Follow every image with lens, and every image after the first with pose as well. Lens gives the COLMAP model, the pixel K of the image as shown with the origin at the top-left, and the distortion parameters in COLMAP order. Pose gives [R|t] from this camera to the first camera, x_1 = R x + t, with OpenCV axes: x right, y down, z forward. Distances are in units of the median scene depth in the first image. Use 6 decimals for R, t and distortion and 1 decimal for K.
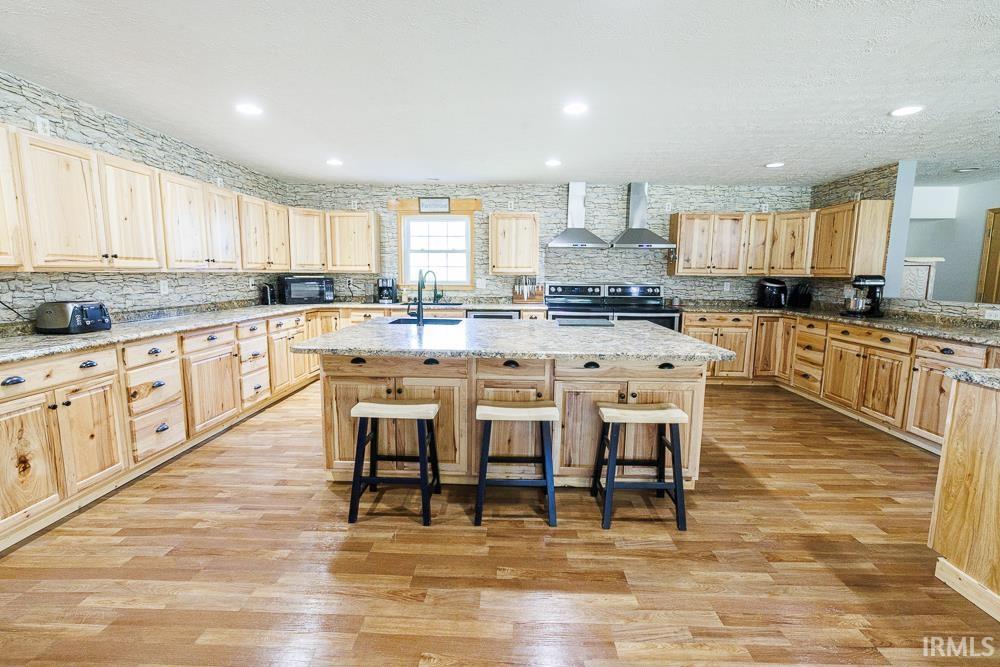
lens RADIAL K [[416.0, 0, 502.9], [0, 416.0, 322.4], [0, 0, 1]] dist [0.001443, 0.000202]
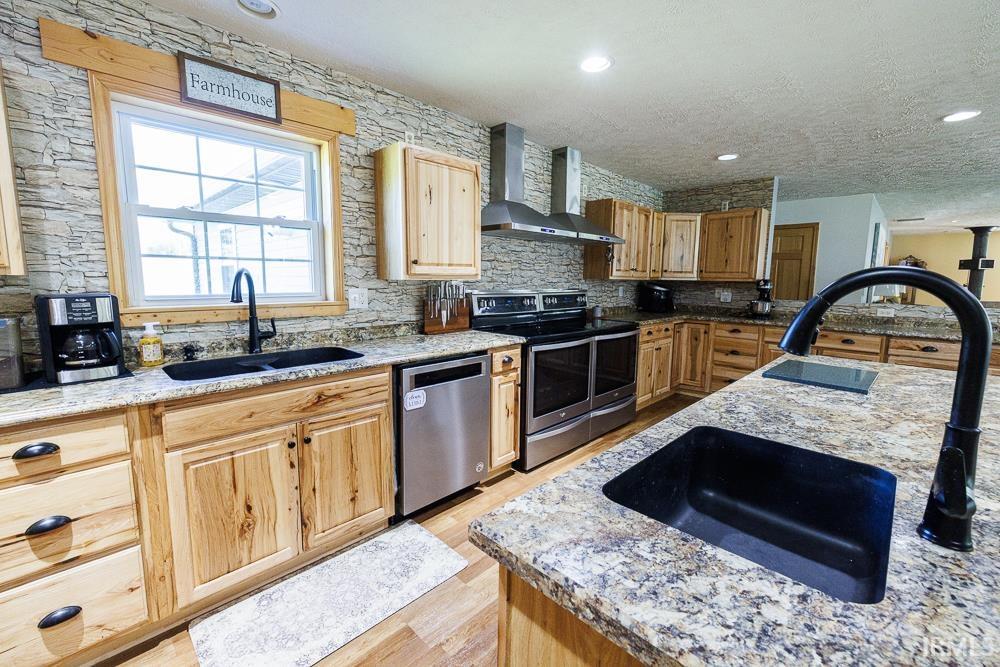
lens RADIAL K [[416.0, 0, 502.9], [0, 416.0, 322.4], [0, 0, 1]] dist [0.001443, 0.000202]
pose [[0.687440, -0.079254, 0.721903, -0.298135], [0.078750, 0.996301, 0.034387, -0.075526], [-0.721958, 0.033211, 0.691139, 0.611997]]
